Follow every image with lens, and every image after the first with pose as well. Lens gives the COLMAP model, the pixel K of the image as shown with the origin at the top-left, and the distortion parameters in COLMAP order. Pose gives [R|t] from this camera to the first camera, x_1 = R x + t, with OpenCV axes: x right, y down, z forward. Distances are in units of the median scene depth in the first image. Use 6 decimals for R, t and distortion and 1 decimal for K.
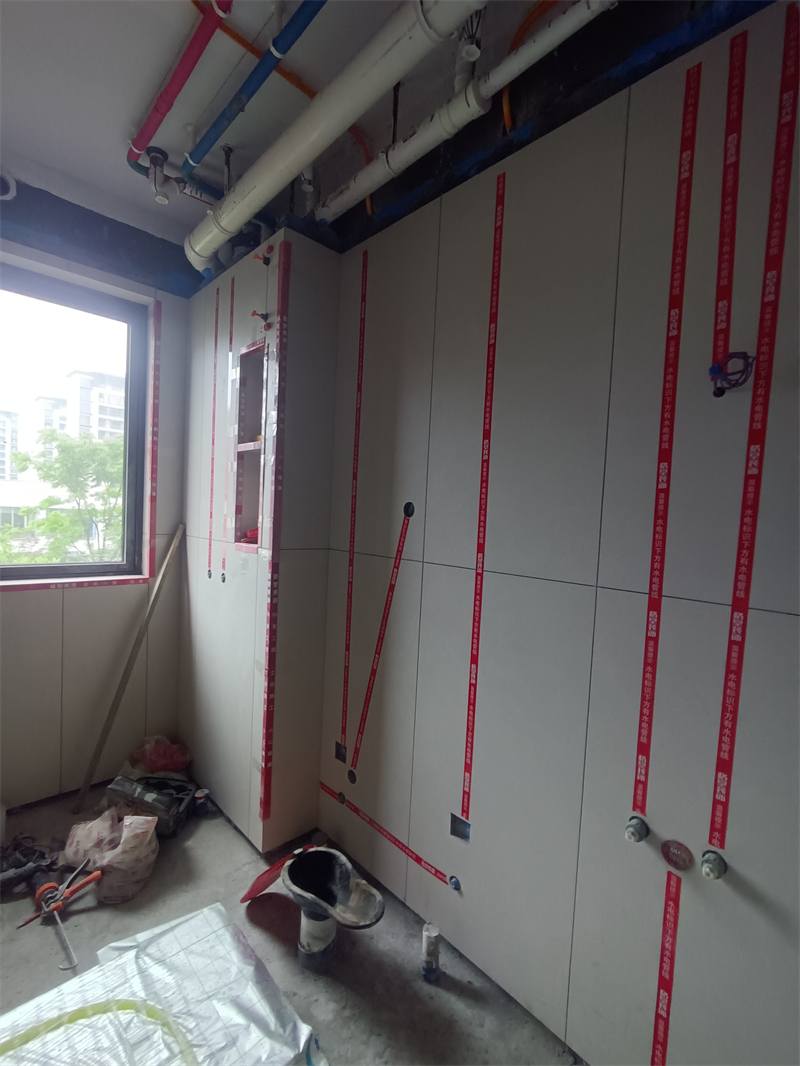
lens RADIAL K [[498.8, 0, 400.0], [0, 498.8, 533.0], [0, 0, 1]] dist [-0.001588, -0.000821]
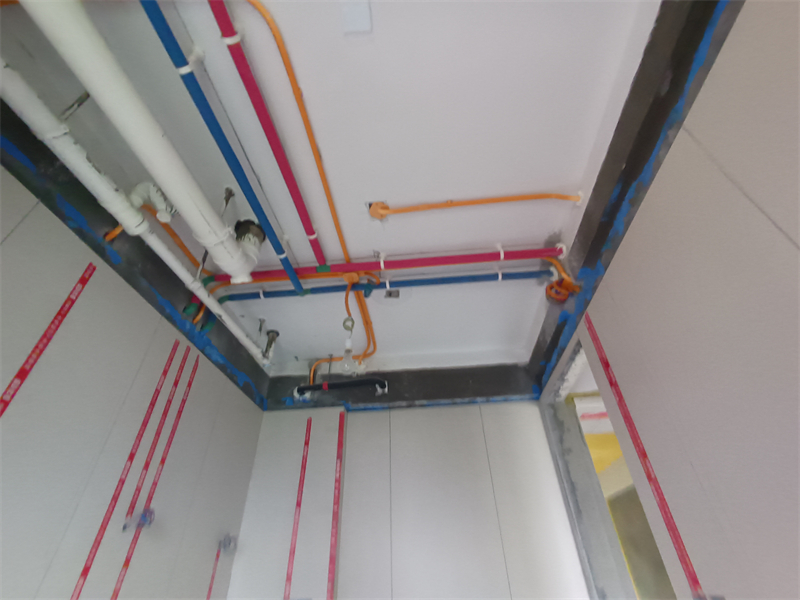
lens RADIAL K [[374.3, 0, 400.0], [0, 374.3, 300.0], [0, 0, 1]] dist [-0.001588, -0.000821]
pose [[-0.643302, 0.448475, 0.620510, -0.775758], [0.027186, 0.823345, -0.566890, -0.126481], [-0.765130, -0.347812, -0.541852, 0.889292]]
